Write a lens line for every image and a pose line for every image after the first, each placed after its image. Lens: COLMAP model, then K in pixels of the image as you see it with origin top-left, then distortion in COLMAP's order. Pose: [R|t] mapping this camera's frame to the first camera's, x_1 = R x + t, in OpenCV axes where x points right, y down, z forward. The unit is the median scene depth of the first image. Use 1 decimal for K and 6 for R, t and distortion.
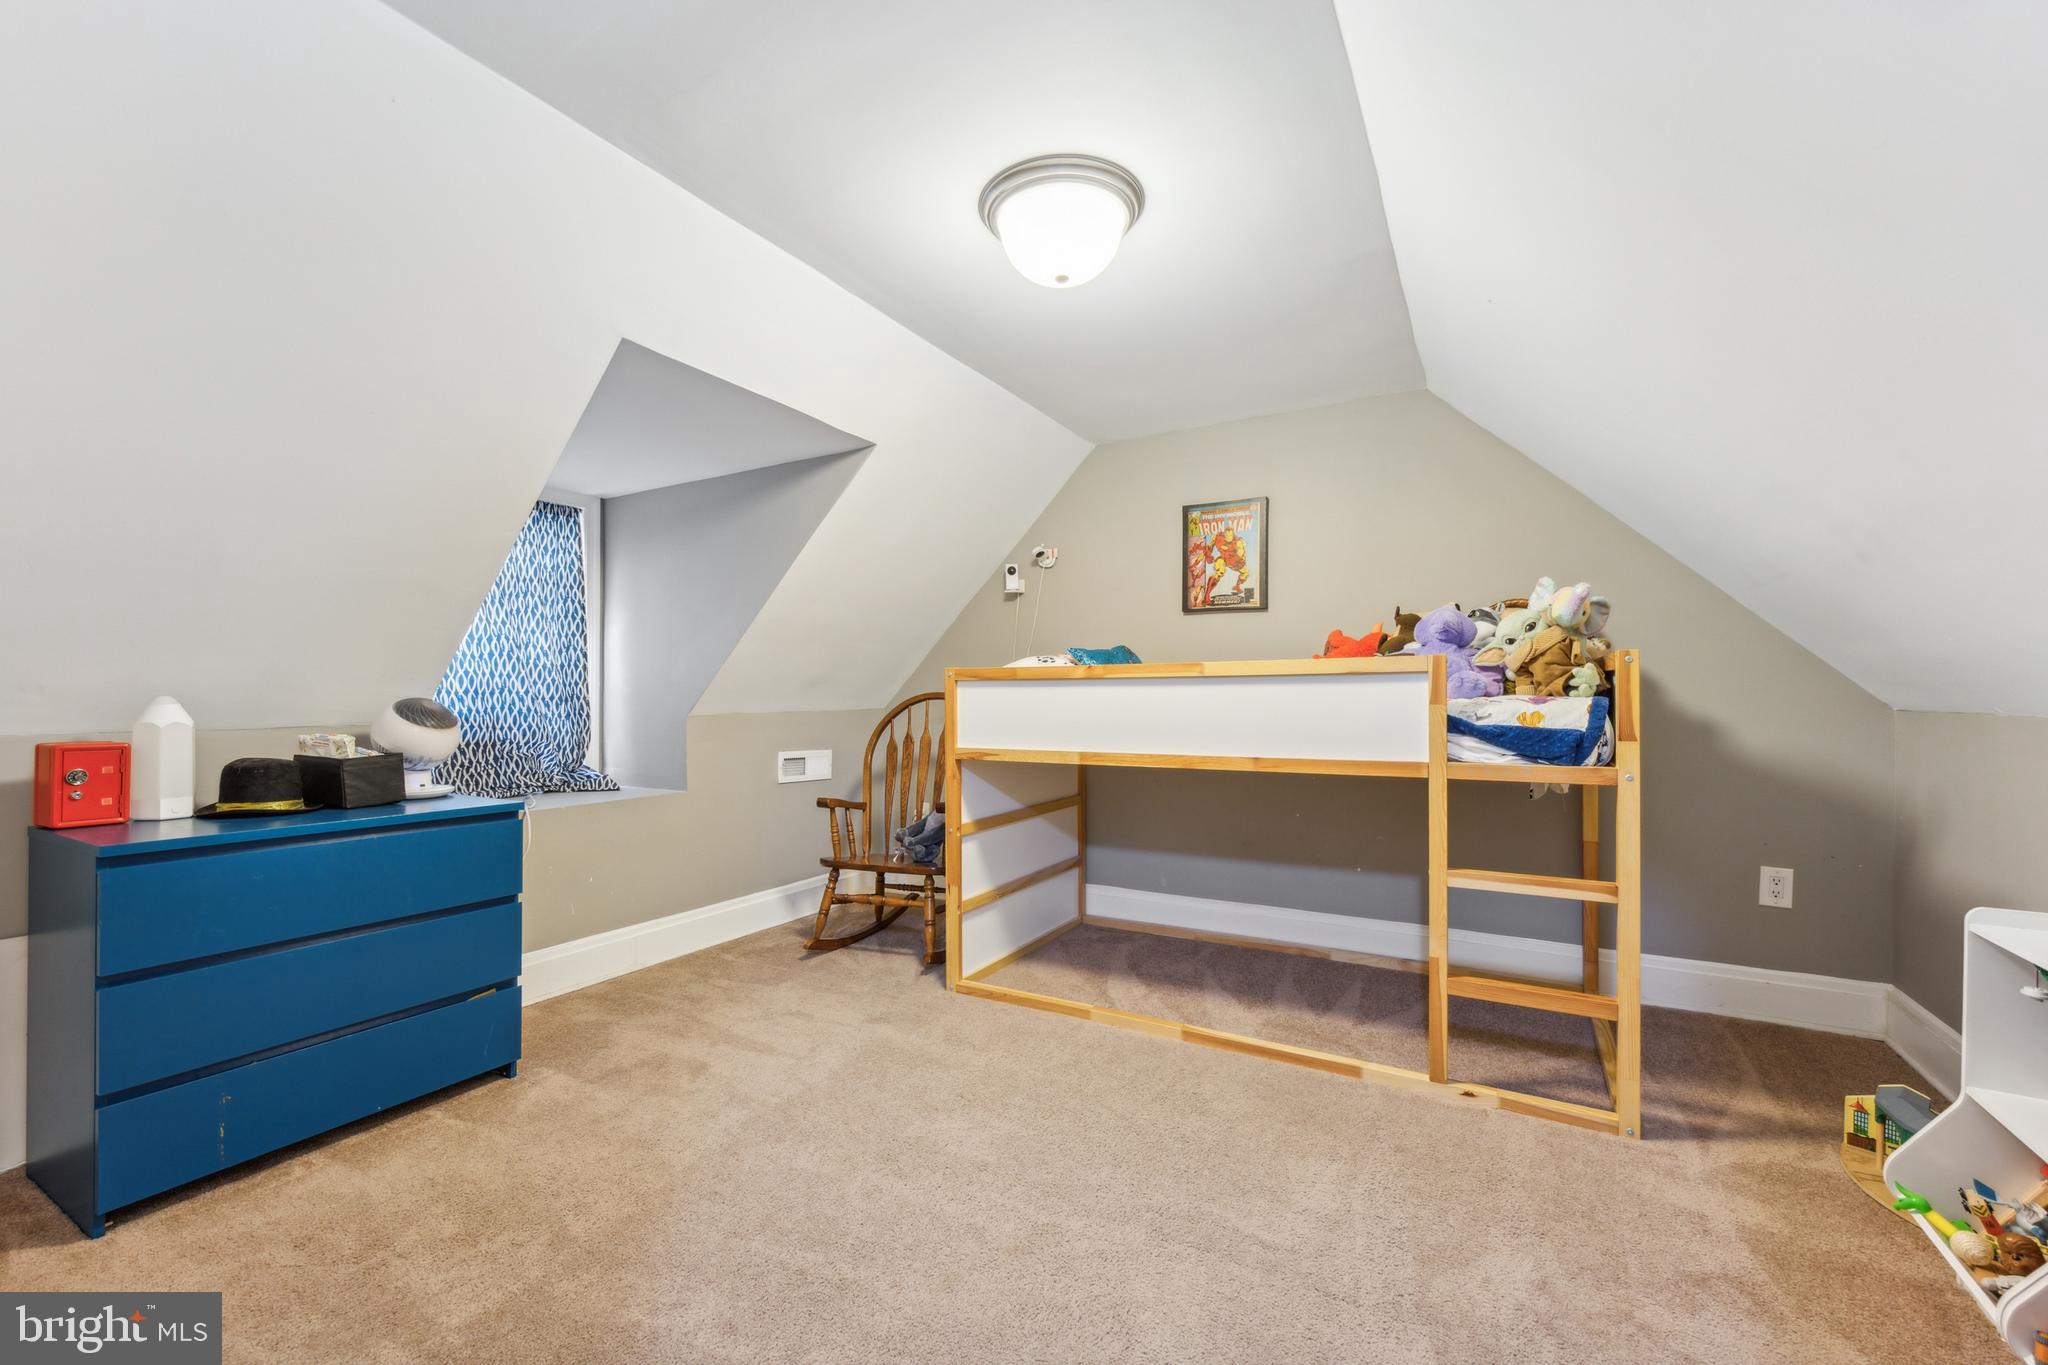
lens RADIAL K [[870.7, 0, 1024.0], [0, 870.7, 682.5], [0, 0, 1]] dist [0.000996, 0.000047]
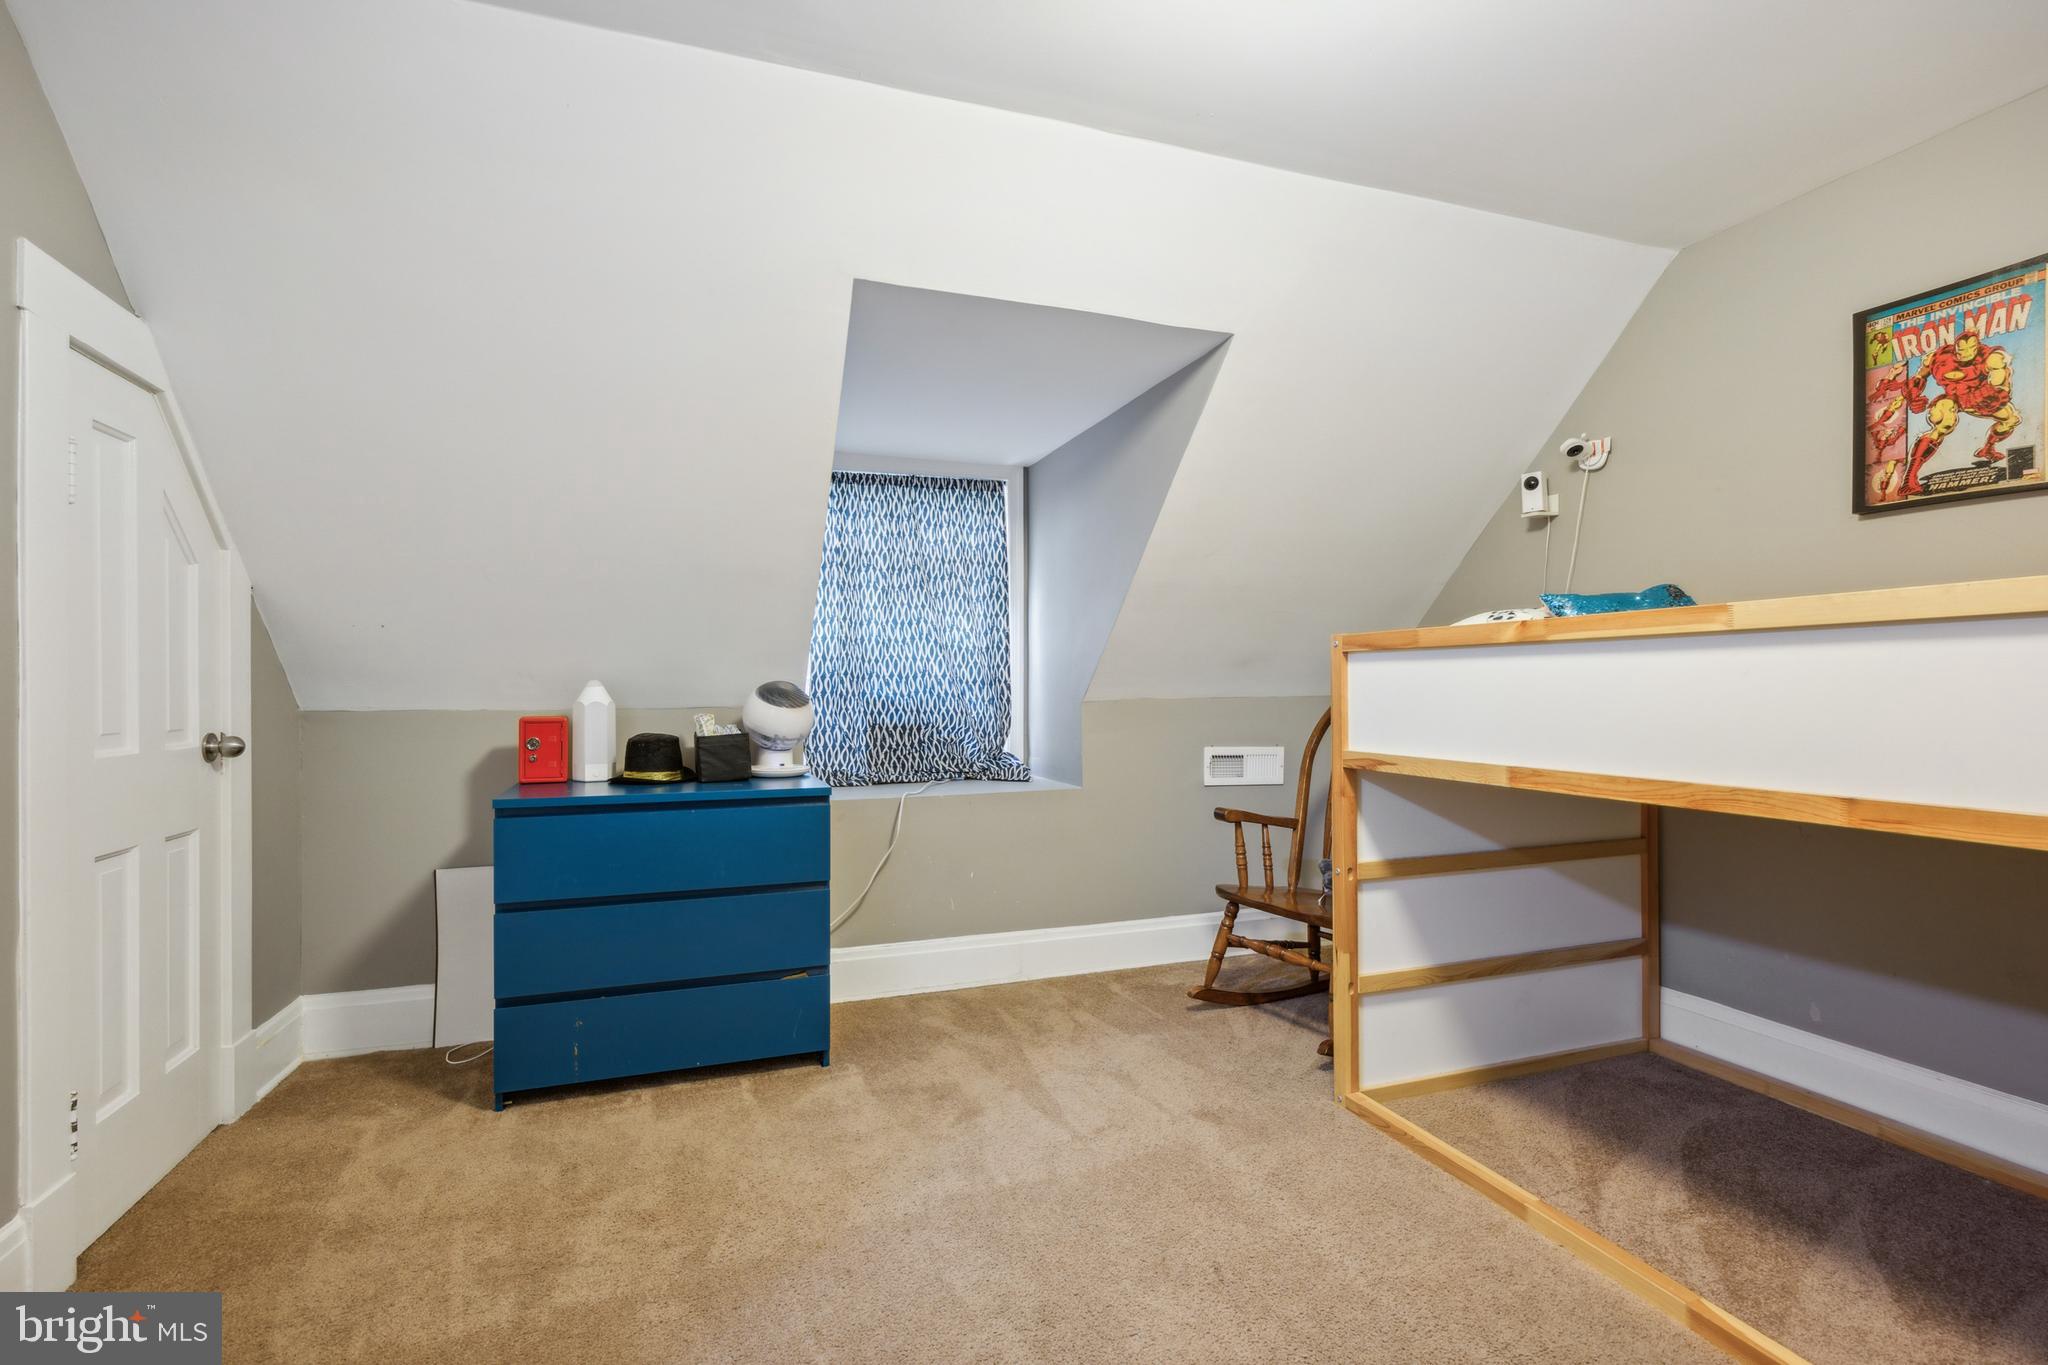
lens RADIAL K [[971.6, 0, 1015.7], [0, 971.6, 678.8], [0, 0, 1]] dist [-0.005095, 0.004966]
pose [[0.742428, -0.006986, -0.669890, 0.226947], [0.015341, 0.999861, 0.006576, 0.008804], [0.669750, -0.015159, 0.742432, 0.247566]]
